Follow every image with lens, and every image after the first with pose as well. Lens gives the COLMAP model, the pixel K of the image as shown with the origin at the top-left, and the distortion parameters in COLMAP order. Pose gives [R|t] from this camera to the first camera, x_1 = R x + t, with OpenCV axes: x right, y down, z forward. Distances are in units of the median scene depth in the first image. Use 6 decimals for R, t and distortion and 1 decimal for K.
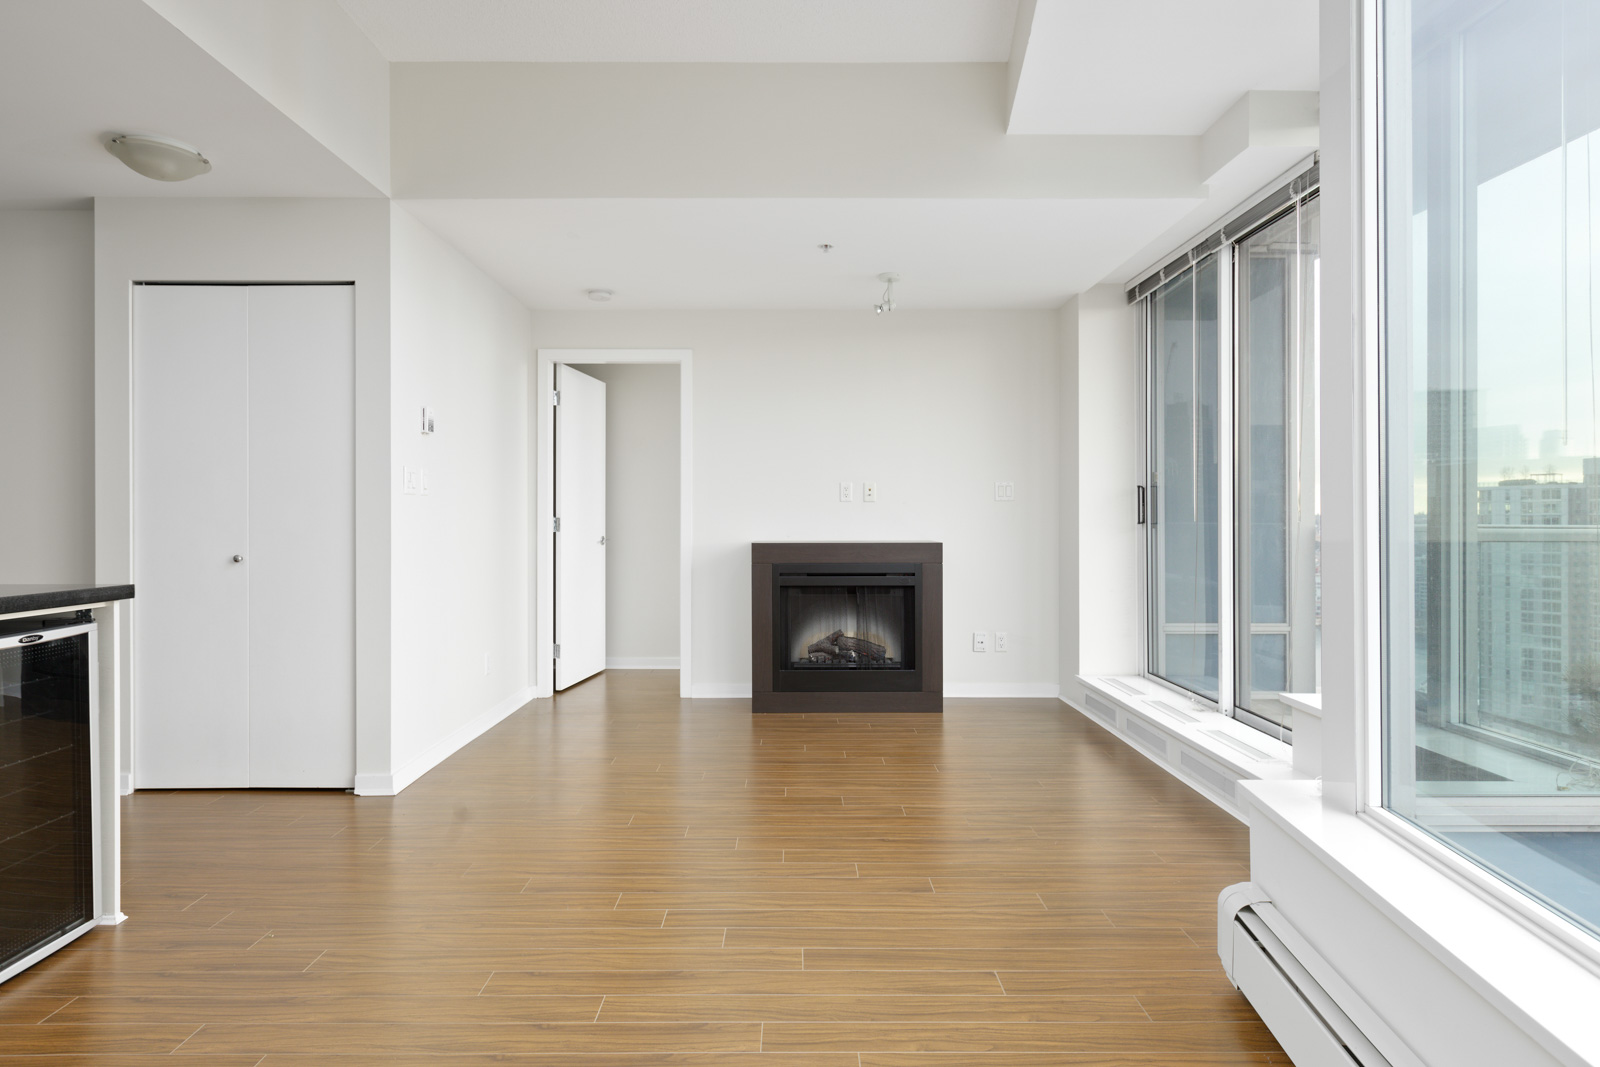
lens RADIAL K [[903.2, 0, 799.3], [0, 903.2, 522.3], [0, 0, 1]] dist [0.020257, 0.000120]
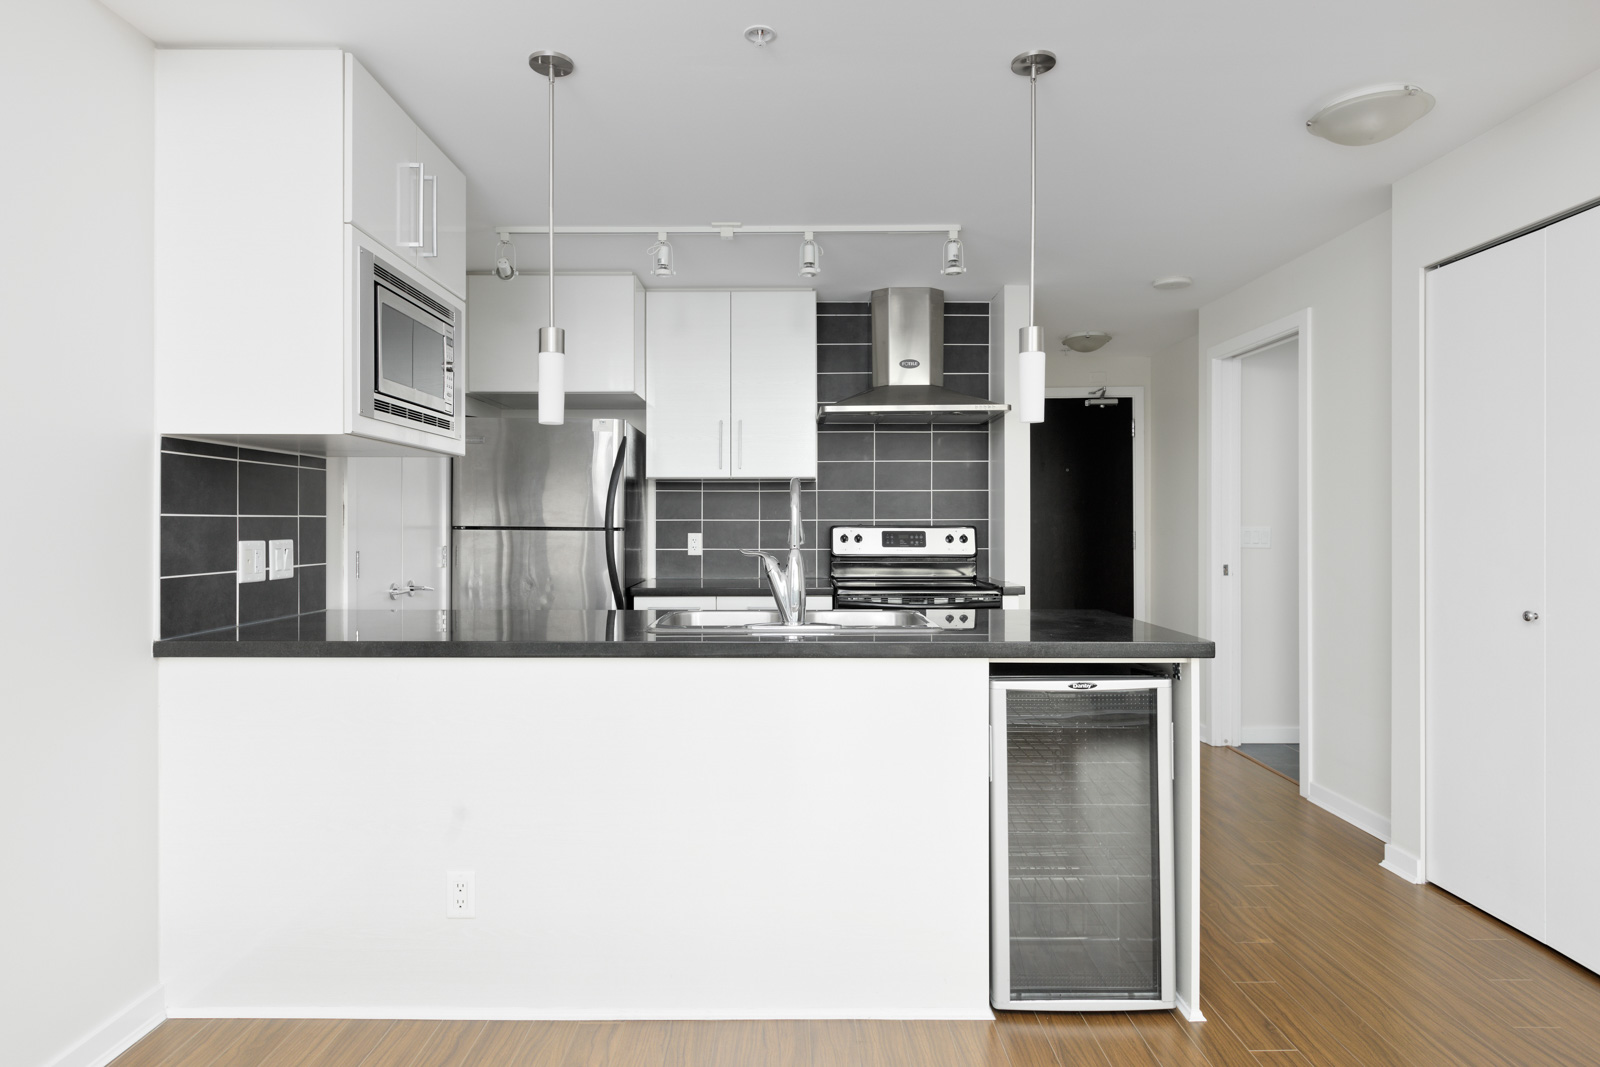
lens RADIAL K [[903.2, 0, 791.3], [0, 903.2, 526.0], [0, 0, 1]] dist [0.020257, 0.000120]
pose [[0.001391, 0.009397, -0.999955, 0.140086], [-0.002312, 0.999953, 0.009394, -0.051134], [0.999996, 0.002299, 0.001413, 0.601207]]
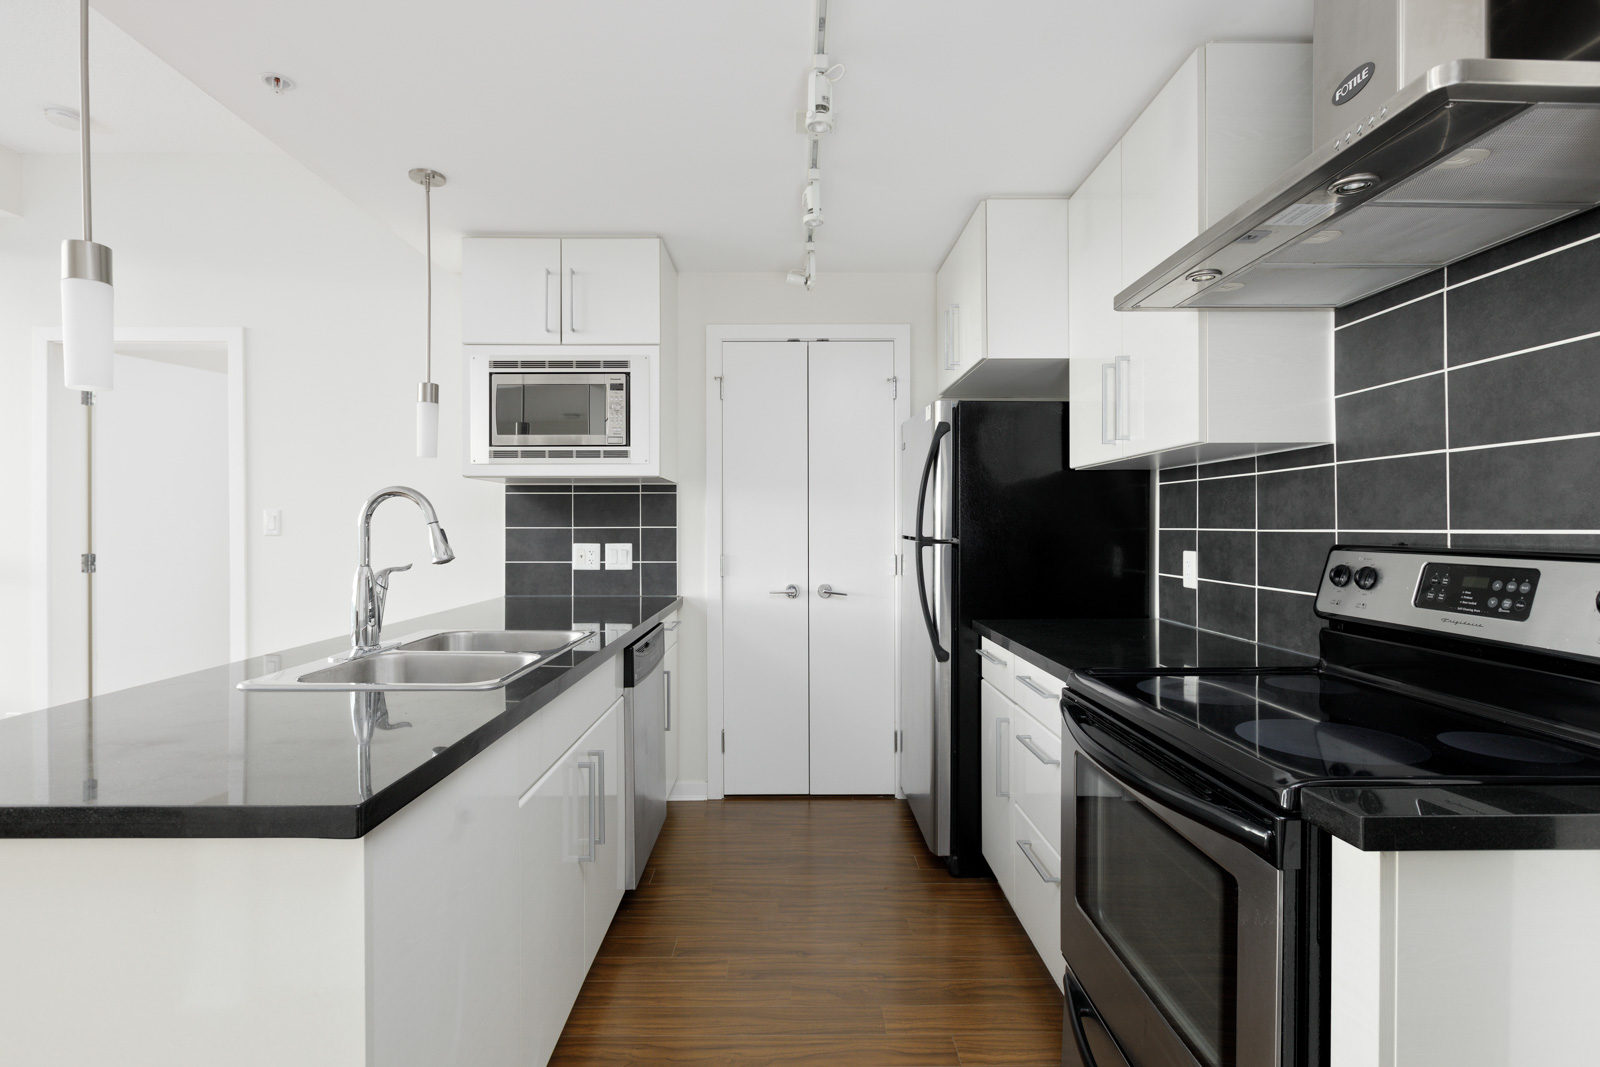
lens RADIAL K [[773.3, 0, 795.6], [0, 773.3, 529.7], [0, 0, 1]] dist [-0.005792, 0.000542]
pose [[-0.999972, 0.006790, 0.003111, -1.273317], [0.006812, 0.999952, 0.007063, -0.055260], [-0.003063, 0.007084, -0.999970, 1.371338]]
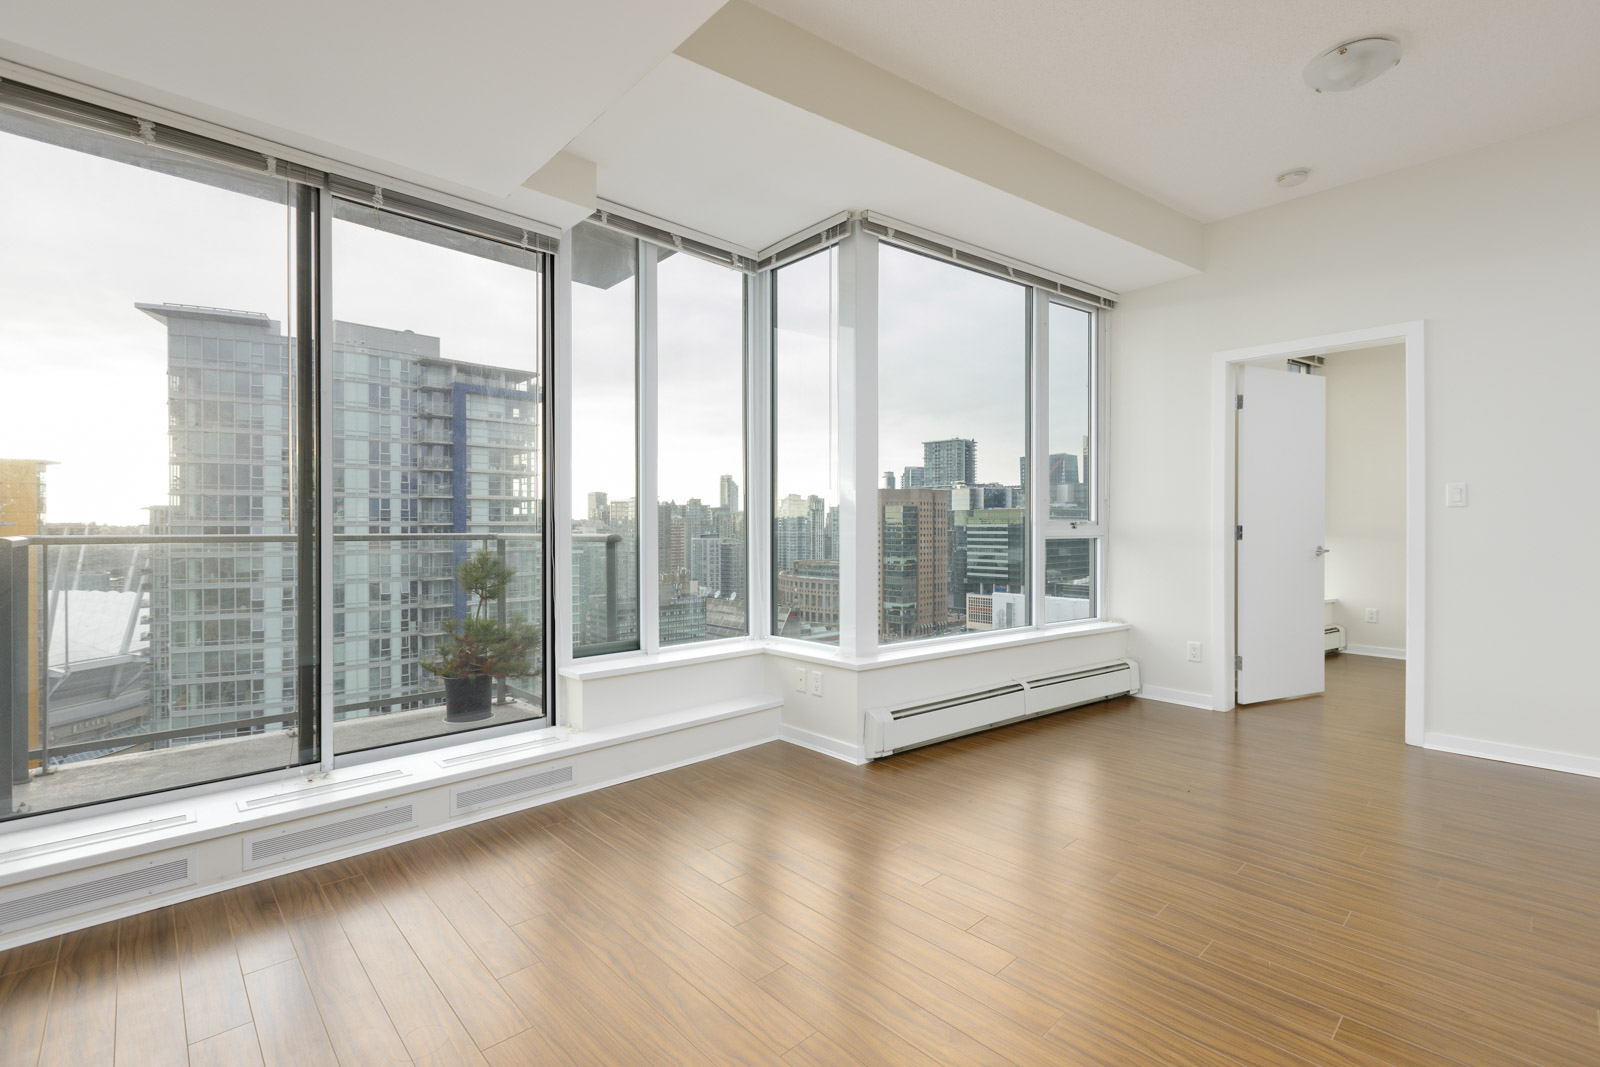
lens RADIAL K [[721.5, 0, 771.6], [0, 721.5, 528.8], [0, 0, 1]] dist [-0.003748, 0.000738]
pose [[-0.664059, 0.003397, 0.747673, -0.477704], [0.005075, 0.999987, -0.000036, -0.006102], [-0.747663, 0.003770, -0.664067, 1.903851]]
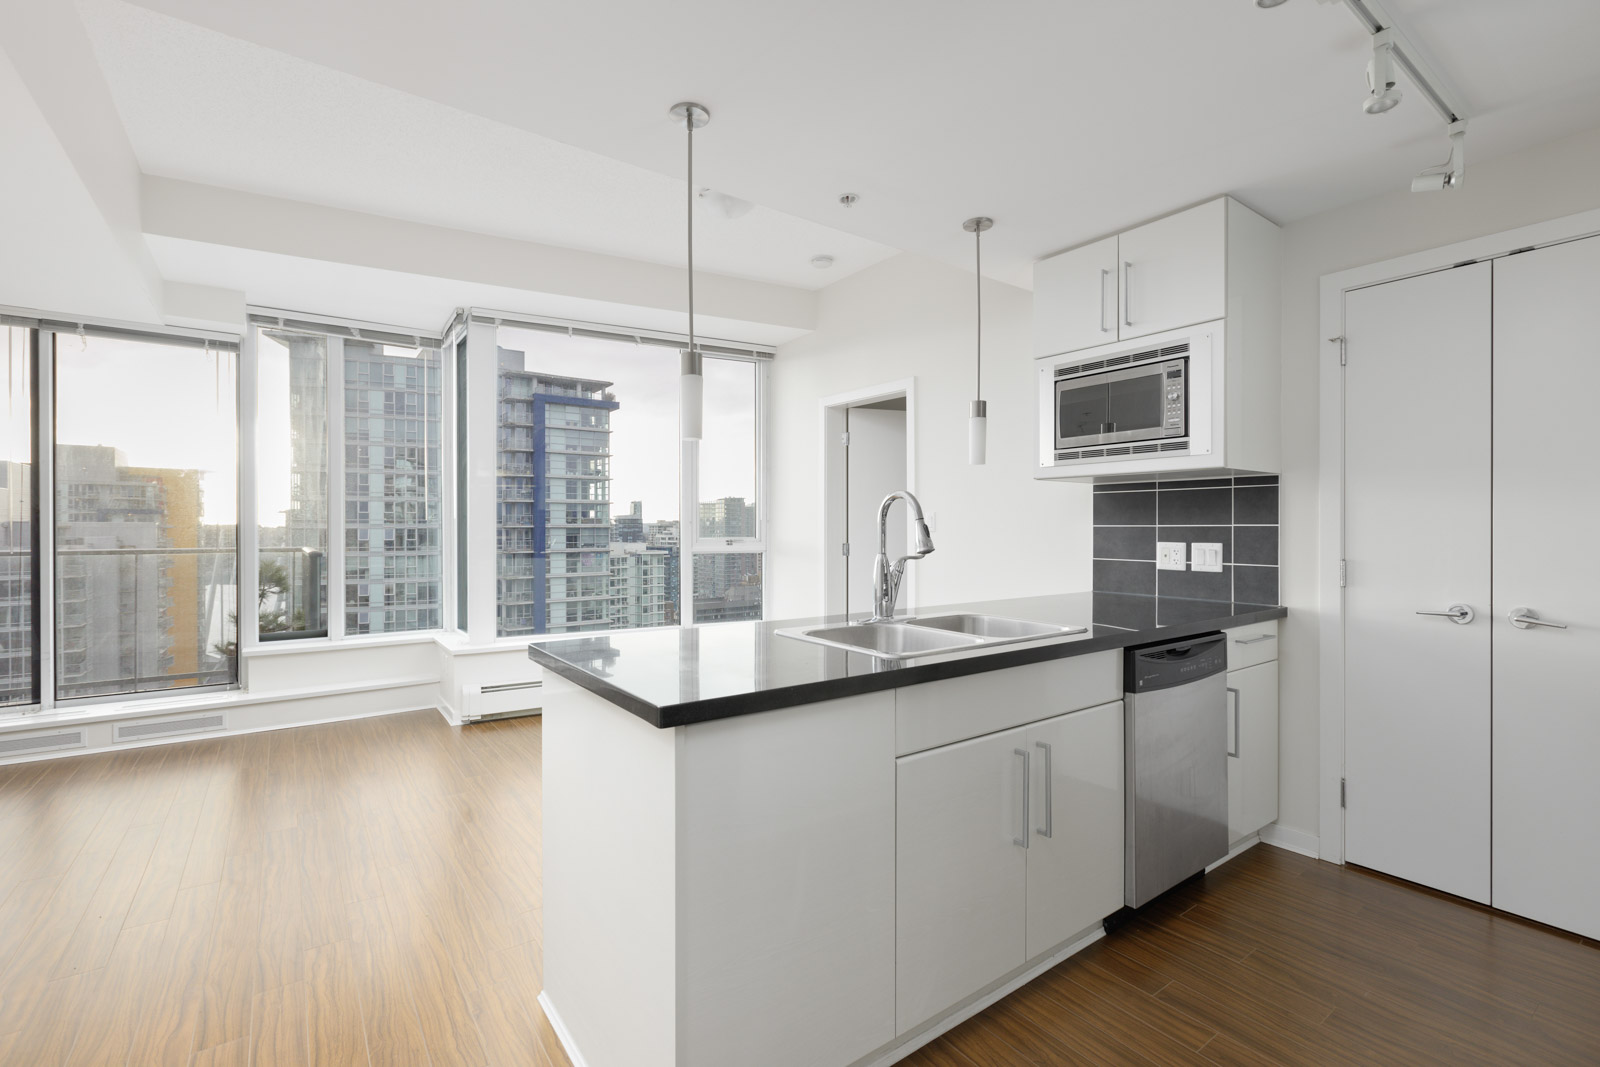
lens RADIAL K [[721.5, 0, 785.7], [0, 721.5, 530.6], [0, 0, 1]] dist [-0.003748, 0.000738]
pose [[-0.568526, 0.001988, 0.822663, -1.531127], [0.005961, 0.999981, 0.001703, -0.049251], [-0.822644, 0.005872, -0.568527, 1.227425]]
